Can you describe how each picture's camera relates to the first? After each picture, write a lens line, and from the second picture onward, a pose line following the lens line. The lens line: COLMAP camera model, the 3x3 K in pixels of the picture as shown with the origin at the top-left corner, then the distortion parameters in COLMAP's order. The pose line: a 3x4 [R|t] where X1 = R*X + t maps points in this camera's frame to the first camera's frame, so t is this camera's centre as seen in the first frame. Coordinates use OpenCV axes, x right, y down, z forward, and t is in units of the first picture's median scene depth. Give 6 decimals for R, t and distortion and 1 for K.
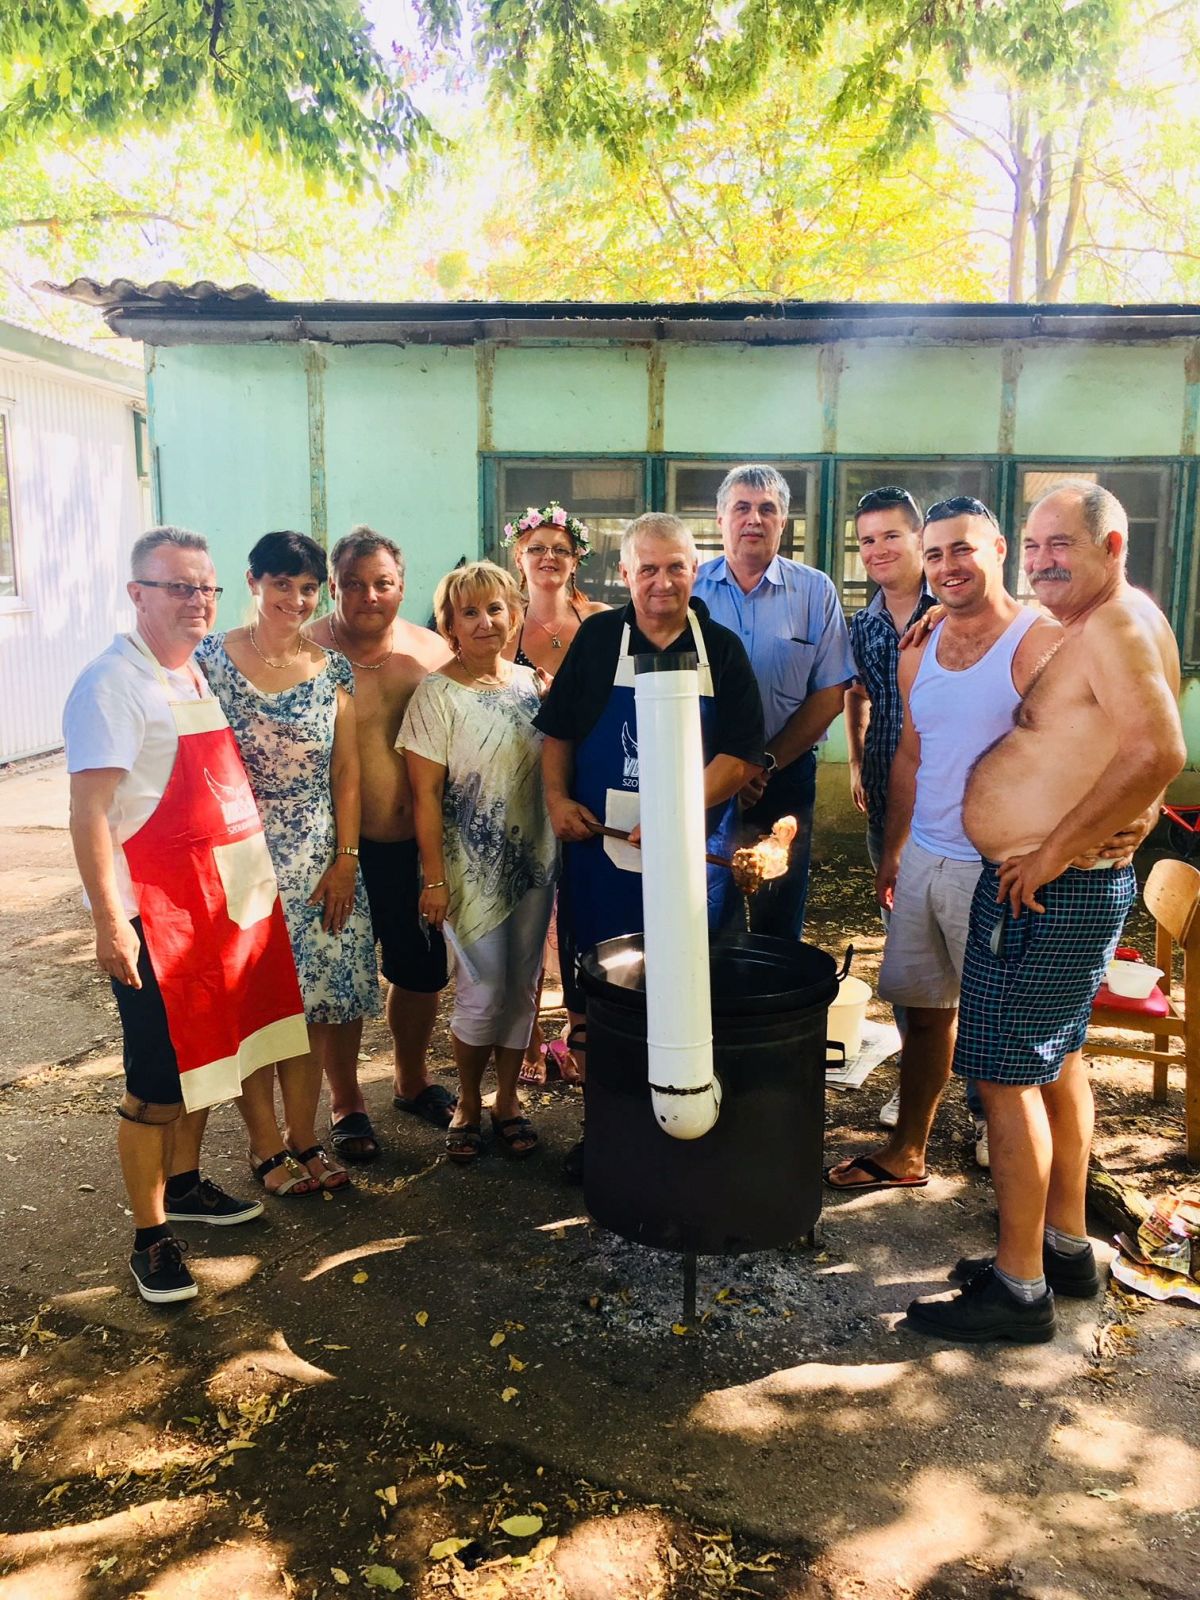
lens RADIAL K [[1380.6, 0, 606.0], [0, 1380.6, 770.3], [0, 0, 1]] dist [0.102744, -0.122903]
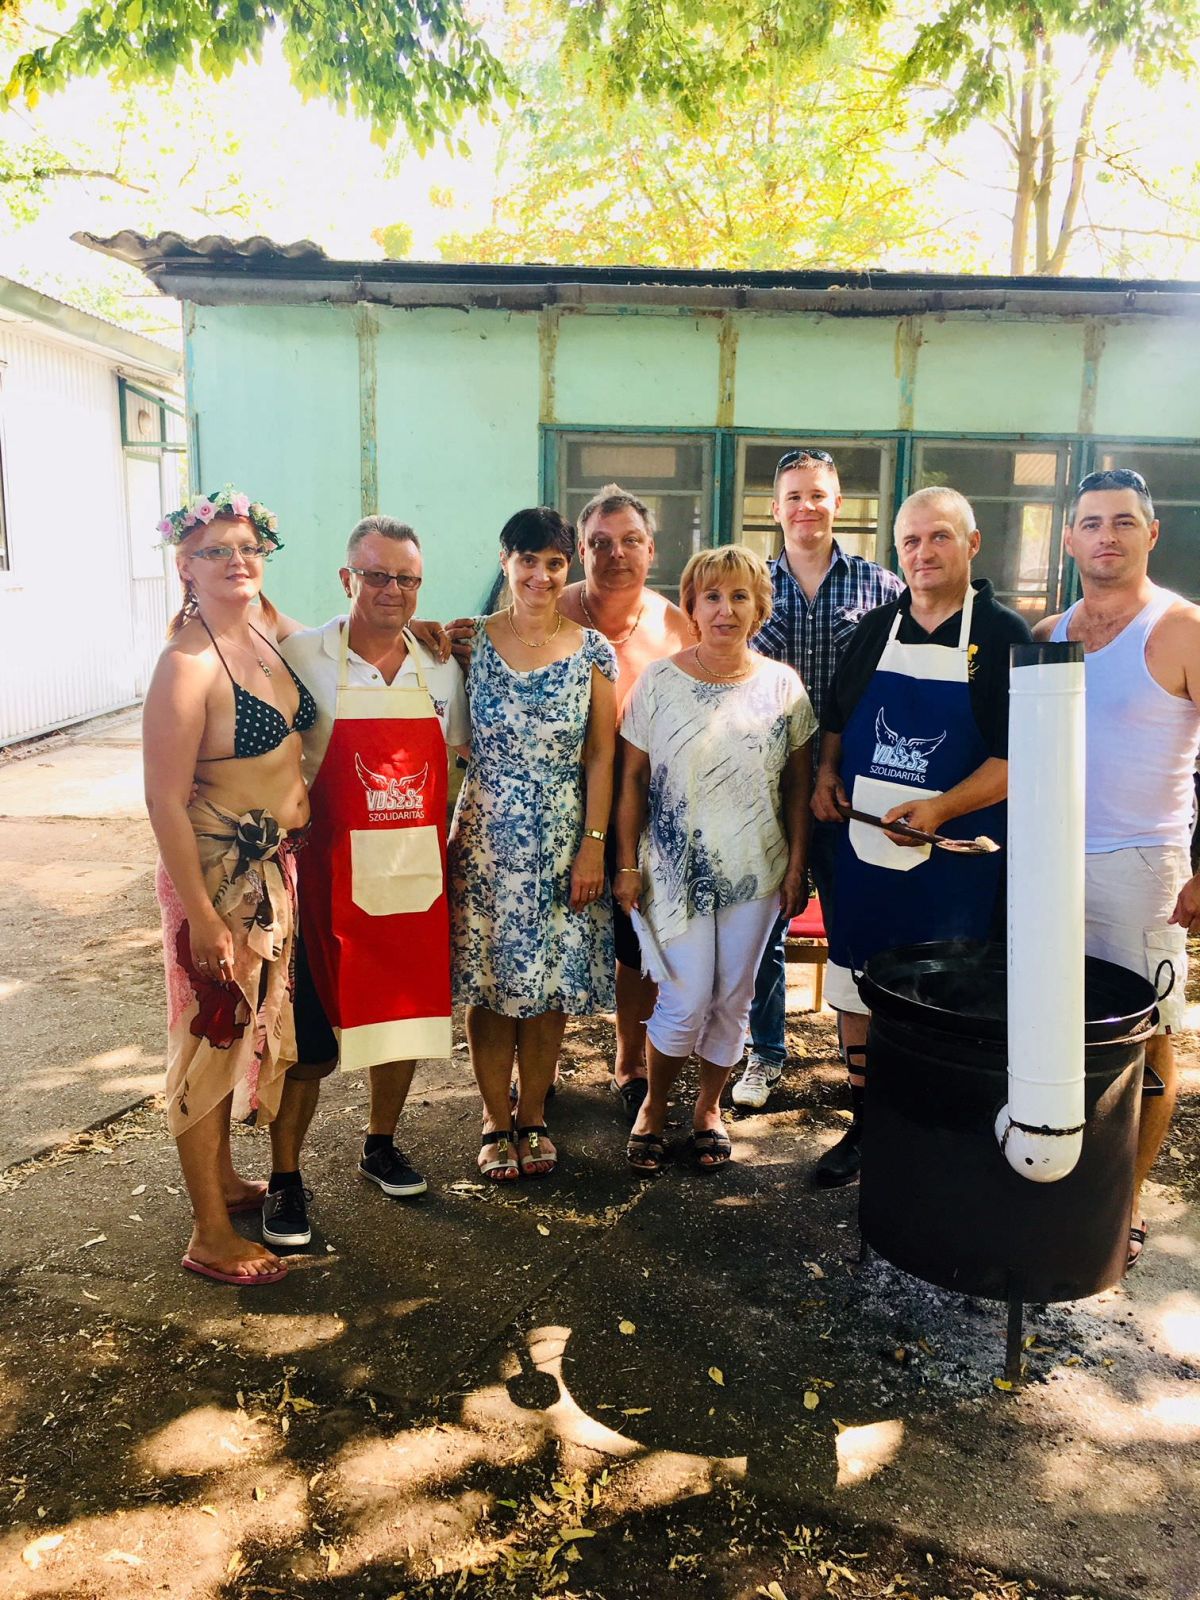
lens RADIAL K [[1380.6, 0, 606.0], [0, 1380.6, 770.3], [0, 0, 1]] dist [0.102744, -0.122903]
pose [[0.998176, 0.000784, 0.060373, -0.107797], [-0.001646, 0.999898, 0.014218, -0.005474], [-0.060356, -0.014291, 0.998075, 0.043584]]
